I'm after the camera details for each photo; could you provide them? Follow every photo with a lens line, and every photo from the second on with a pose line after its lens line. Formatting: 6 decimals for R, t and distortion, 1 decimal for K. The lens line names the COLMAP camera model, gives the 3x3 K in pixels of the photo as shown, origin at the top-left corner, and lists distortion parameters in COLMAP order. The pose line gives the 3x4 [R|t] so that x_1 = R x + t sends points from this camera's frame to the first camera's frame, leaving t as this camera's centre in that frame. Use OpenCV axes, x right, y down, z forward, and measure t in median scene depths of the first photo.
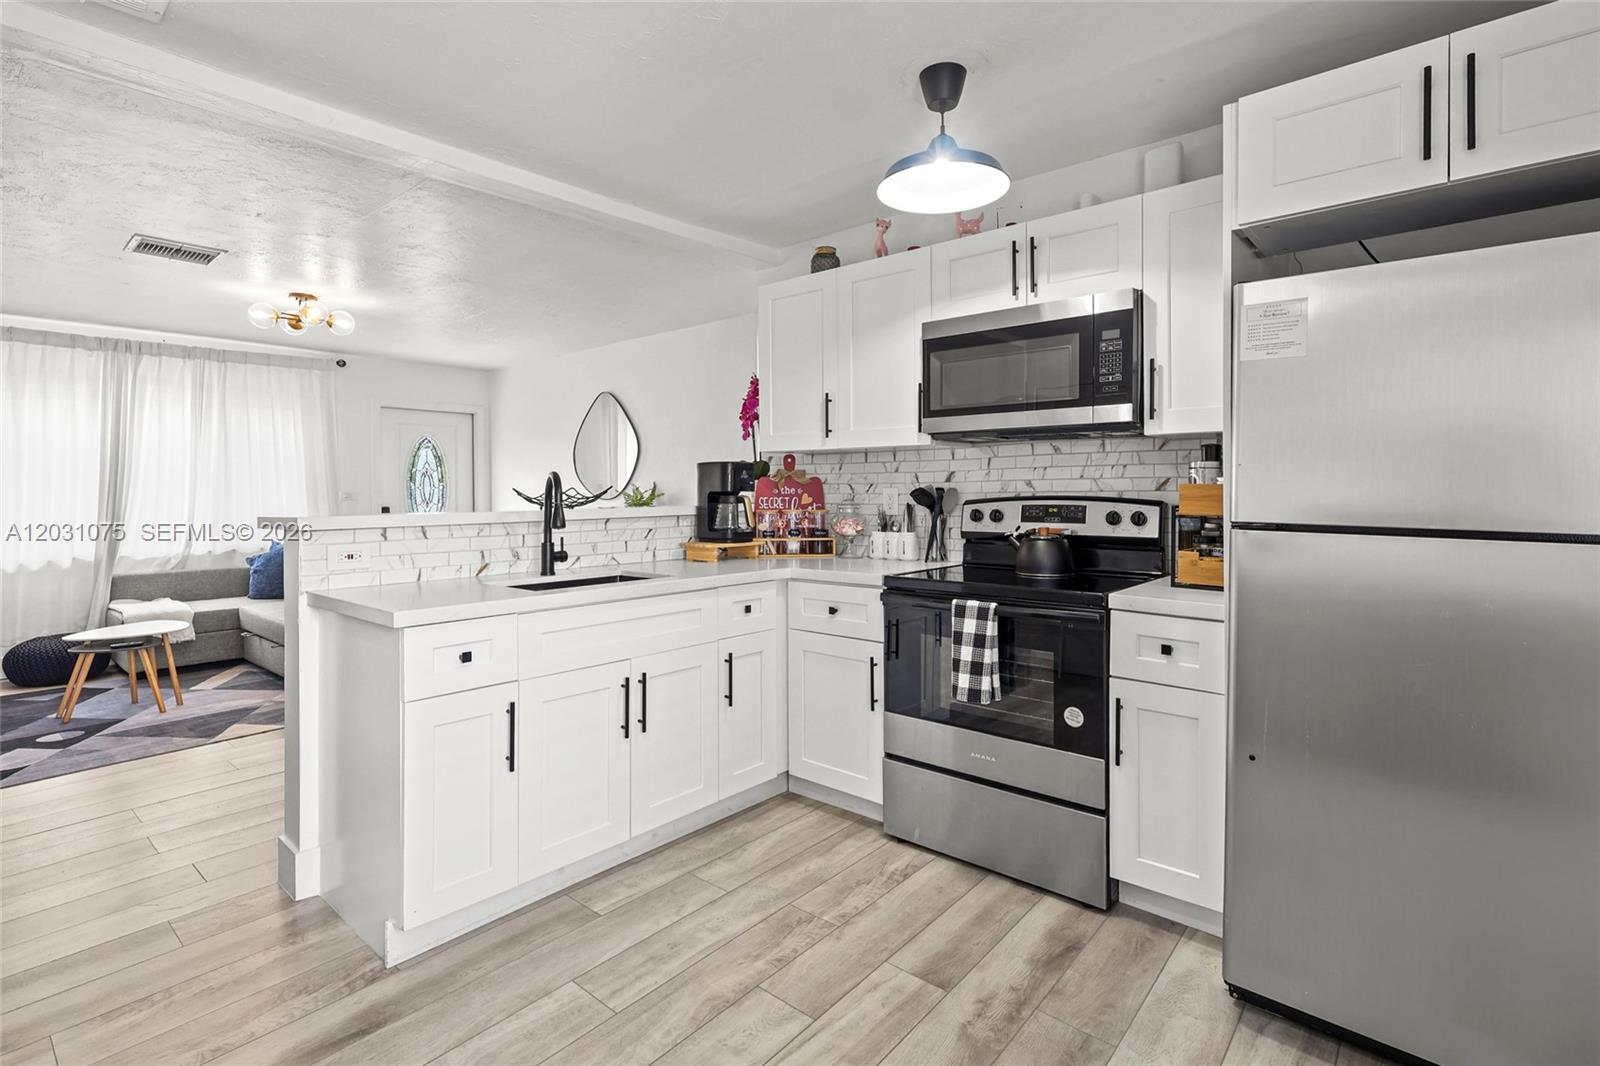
lens RADIAL K [[761.4, 0, 794.5], [0, 761.4, 494.4], [0, 0, 1]] dist [0.000418, -0.000175]
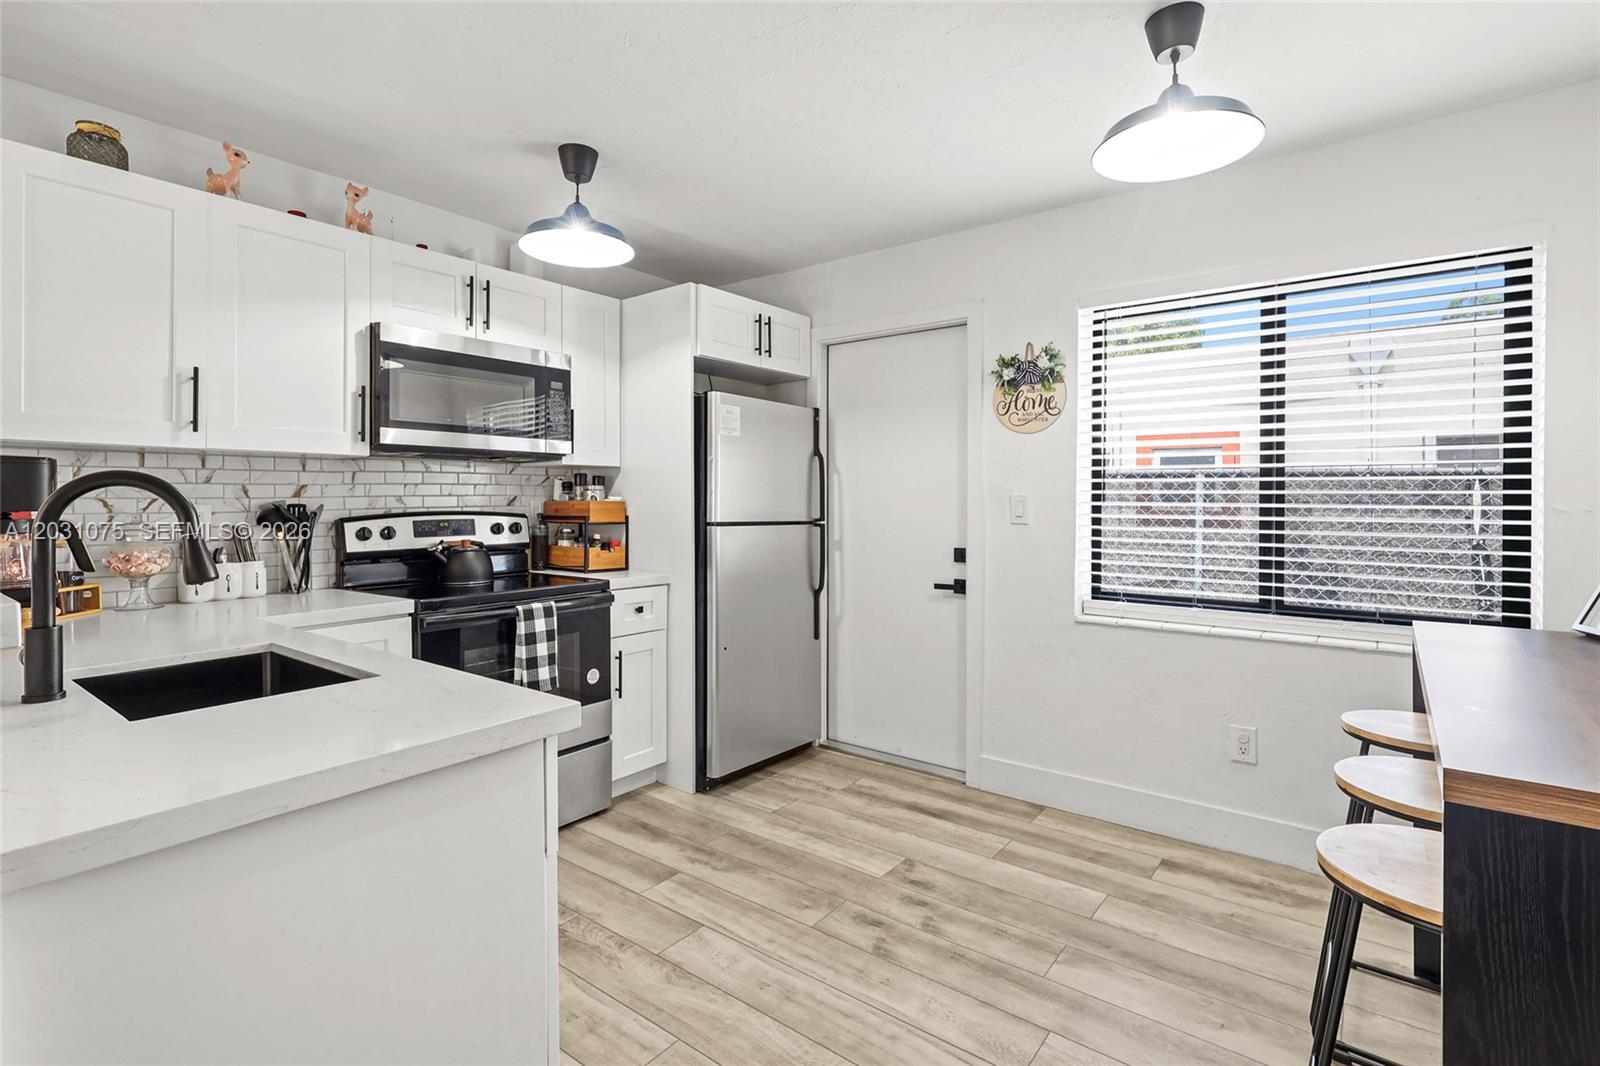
lens RADIAL K [[757.8, 0, 797.5], [0, 757.8, 504.4], [0, 0, 1]] dist [-0.015897, -0.000169]
pose [[-0.059000, -0.001085, 0.998257, -0.822779], [0.011335, 0.999934, 0.001757, -0.004291], [-0.998194, 0.011418, -0.058983, 0.611530]]
